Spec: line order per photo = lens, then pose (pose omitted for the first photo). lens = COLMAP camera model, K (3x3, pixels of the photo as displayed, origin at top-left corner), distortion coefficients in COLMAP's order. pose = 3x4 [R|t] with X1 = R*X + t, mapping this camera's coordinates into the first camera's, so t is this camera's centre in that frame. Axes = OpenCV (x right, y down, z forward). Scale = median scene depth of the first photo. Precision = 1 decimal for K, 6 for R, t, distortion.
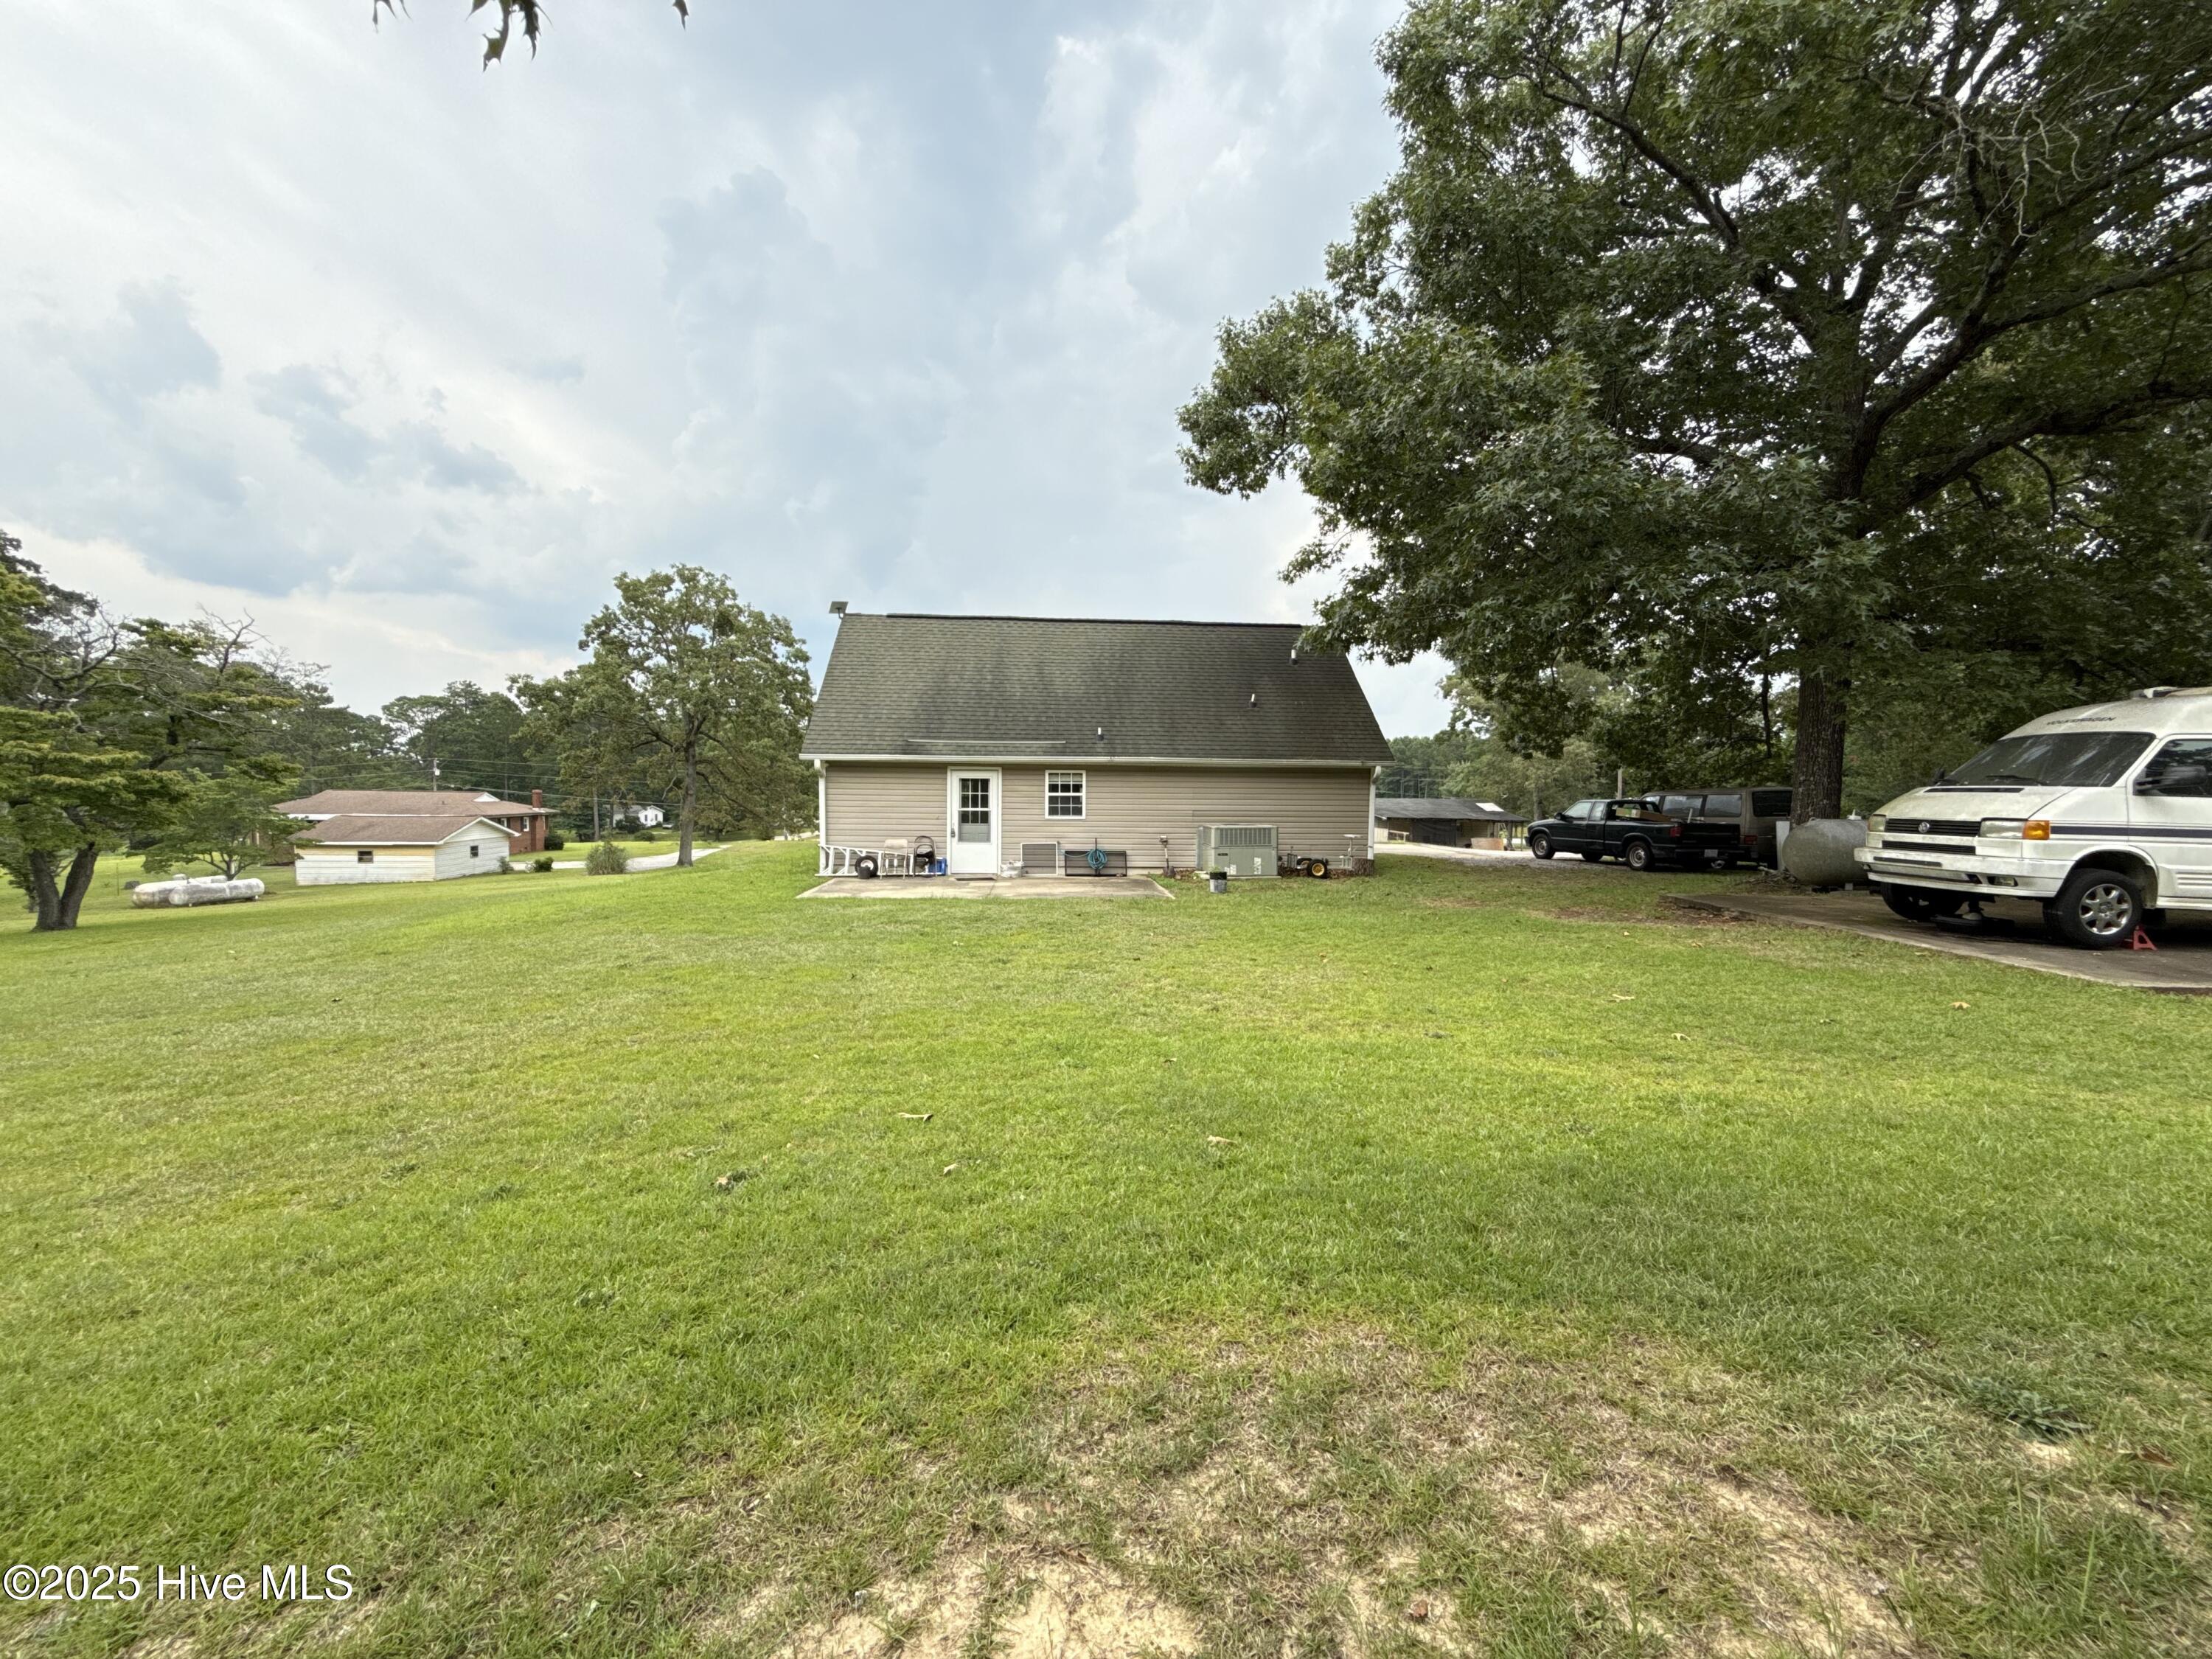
lens RADIAL K [[868.9, 0, 1106.0], [0, 868.9, 829.5], [0, 0, 1]] dist [0.000981, 0.000024]
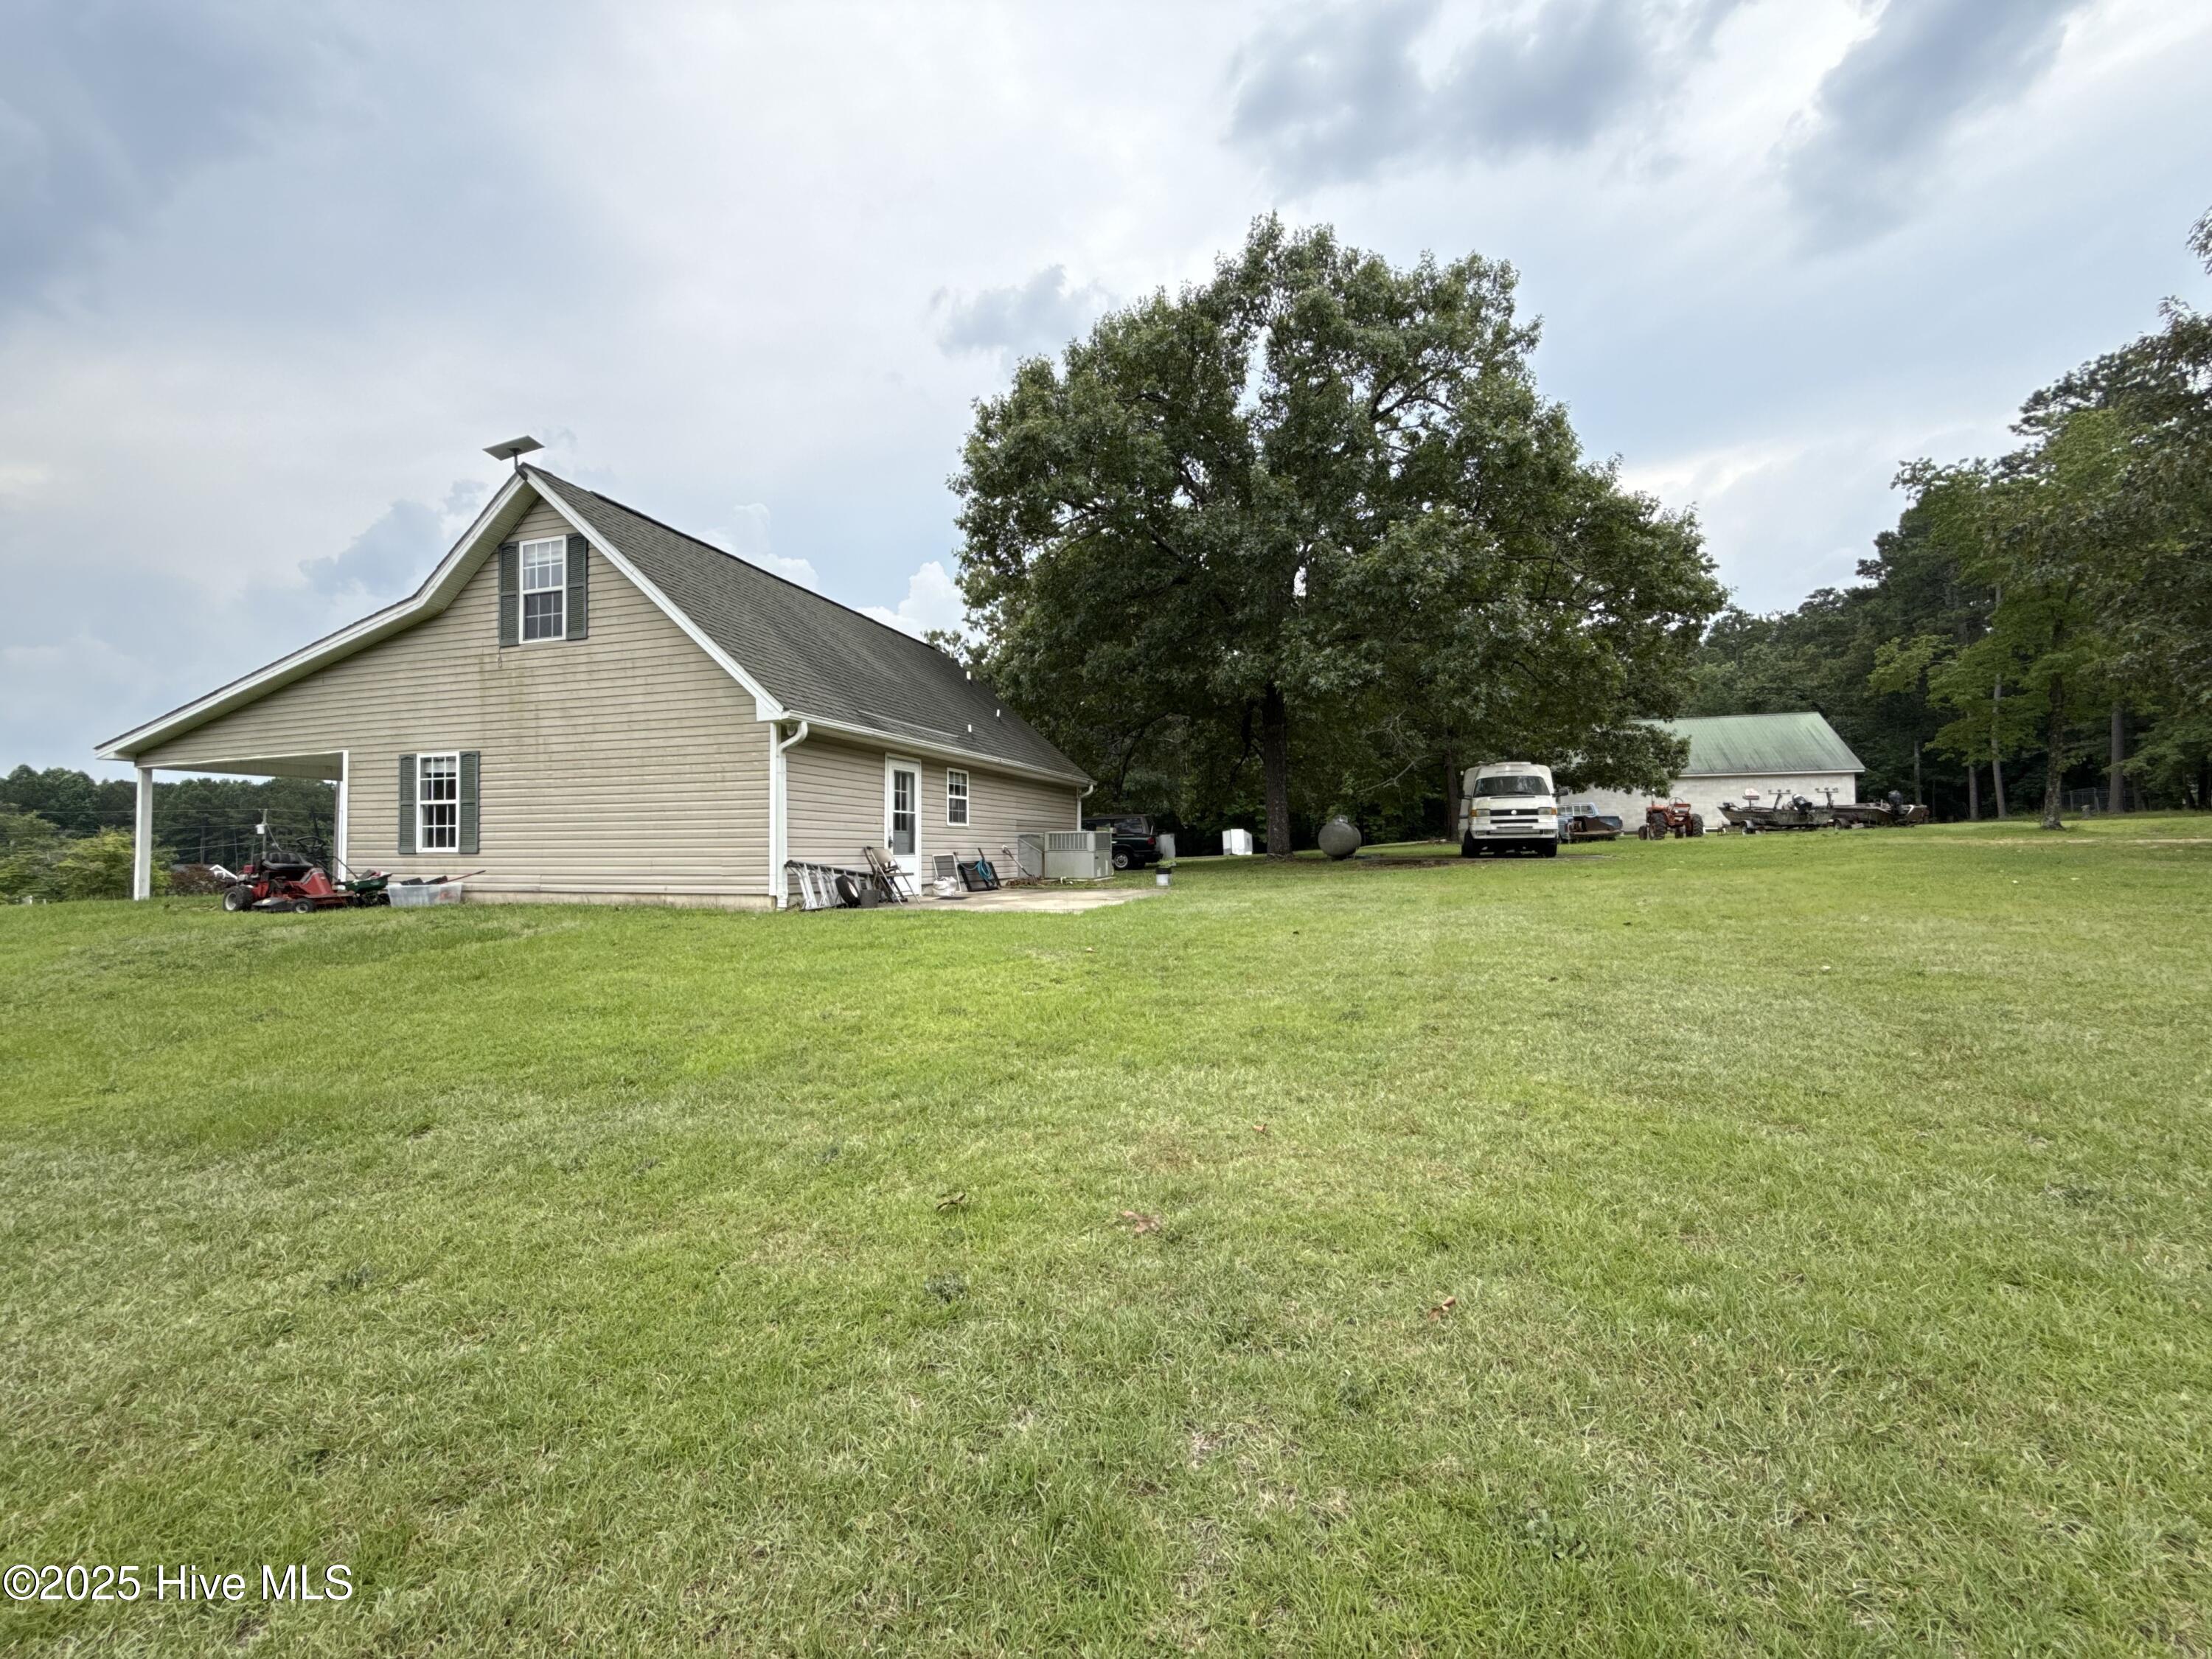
lens RADIAL K [[868.9, 0, 1106.0], [0, 868.9, 829.5], [0, 0, 1]] dist [0.000981, 0.000024]
pose [[0.423251, -0.000021, 0.906012, -0.772540], [0.052883, 0.998296, -0.024682, 0.020964], [-0.904468, 0.058359, 0.422531, 0.514315]]
